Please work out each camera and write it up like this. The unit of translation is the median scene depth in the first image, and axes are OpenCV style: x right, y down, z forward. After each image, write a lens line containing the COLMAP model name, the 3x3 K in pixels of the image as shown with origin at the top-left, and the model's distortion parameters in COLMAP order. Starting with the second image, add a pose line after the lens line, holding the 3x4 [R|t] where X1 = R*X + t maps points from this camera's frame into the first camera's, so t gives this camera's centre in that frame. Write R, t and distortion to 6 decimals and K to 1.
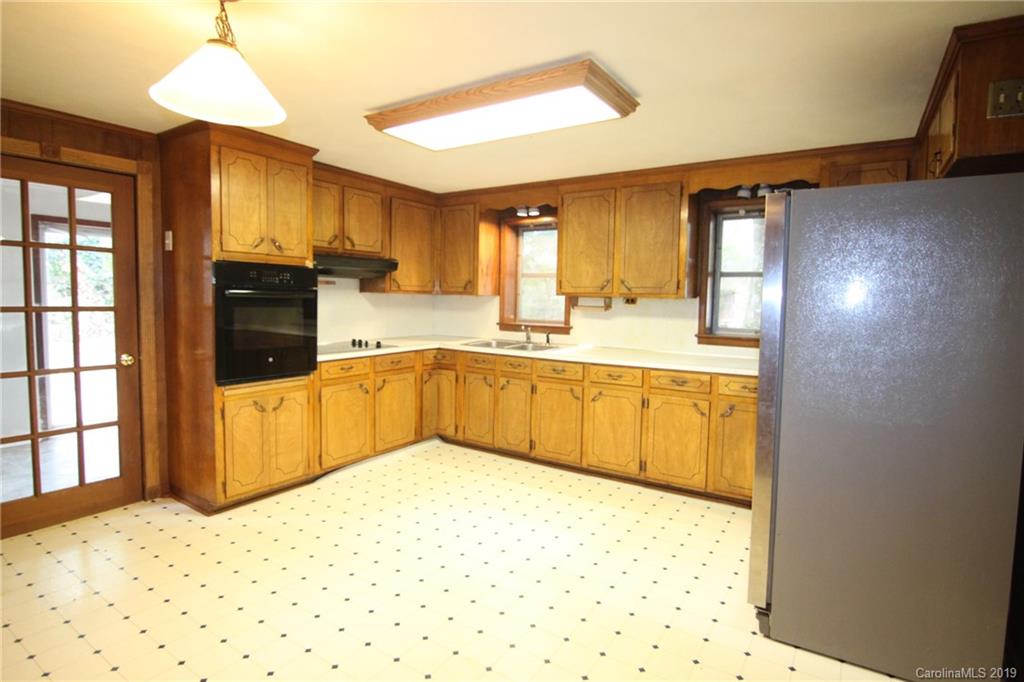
lens RADIAL K [[525.7, 0, 515.2], [0, 525.7, 335.7], [0, 0, 1]] dist [-0.003849, -0.010154]
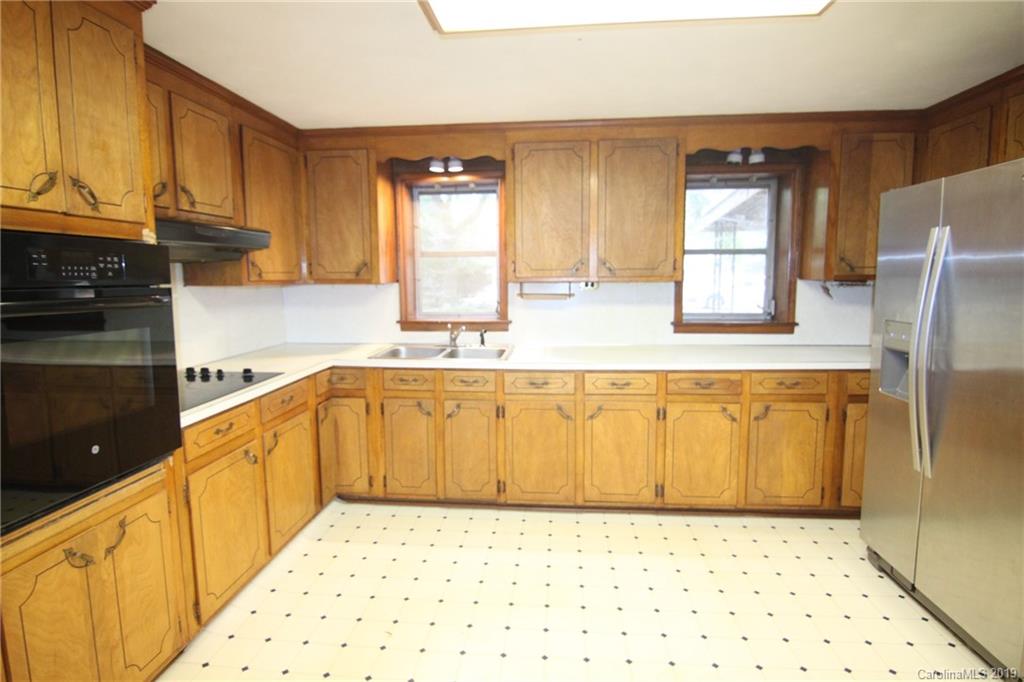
lens RADIAL K [[525.7, 0, 511.5], [0, 525.7, 335.0], [0, 0, 1]] dist [-0.003849, -0.010154]
pose [[0.884716, -0.078609, 0.459454, -0.291044], [0.058112, 0.996588, 0.058609, -0.048497], [-0.462494, -0.025152, 0.886266, 0.368296]]
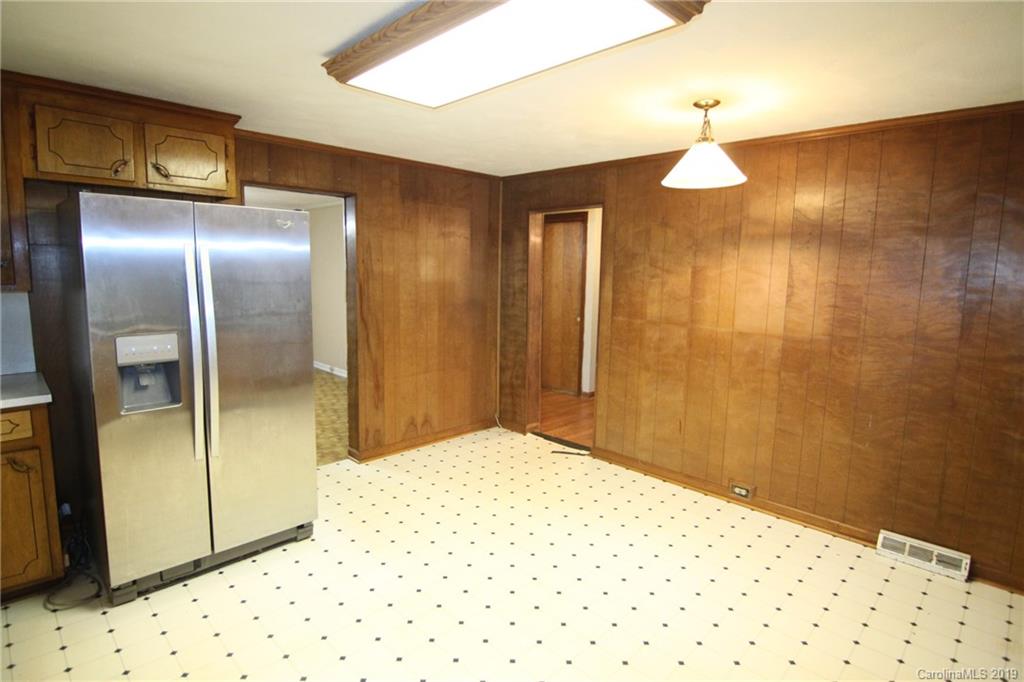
lens RADIAL K [[525.7, 0, 509.5], [0, 525.7, 334.8], [0, 0, 1]] dist [-0.003849, -0.010154]
pose [[-0.977352, -0.064394, 0.201587, -0.148435], [-0.023367, 0.979593, 0.199628, -0.124151], [-0.210328, 0.190397, -0.958912, 1.125662]]
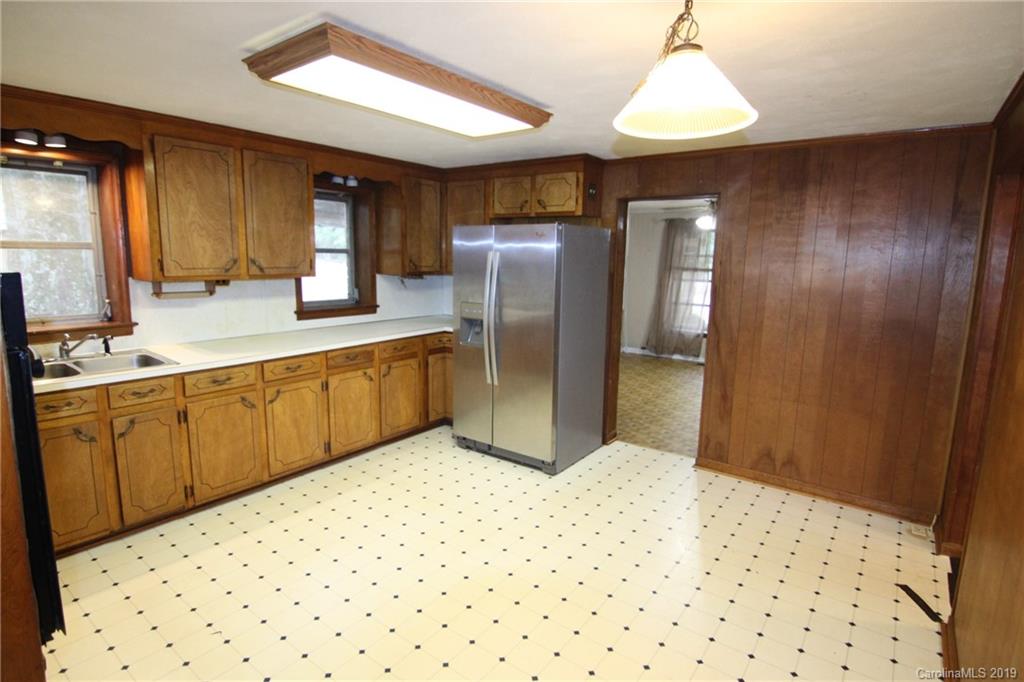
lens RADIAL K [[525.7, 0, 512.9], [0, 525.7, 335.0], [0, 0, 1]] dist [-0.003849, -0.010154]
pose [[0.069453, -0.169093, 0.983150, -0.641100], [0.053999, 0.984722, 0.165548, -0.104761], [-0.996123, 0.041591, 0.077523, 0.521365]]
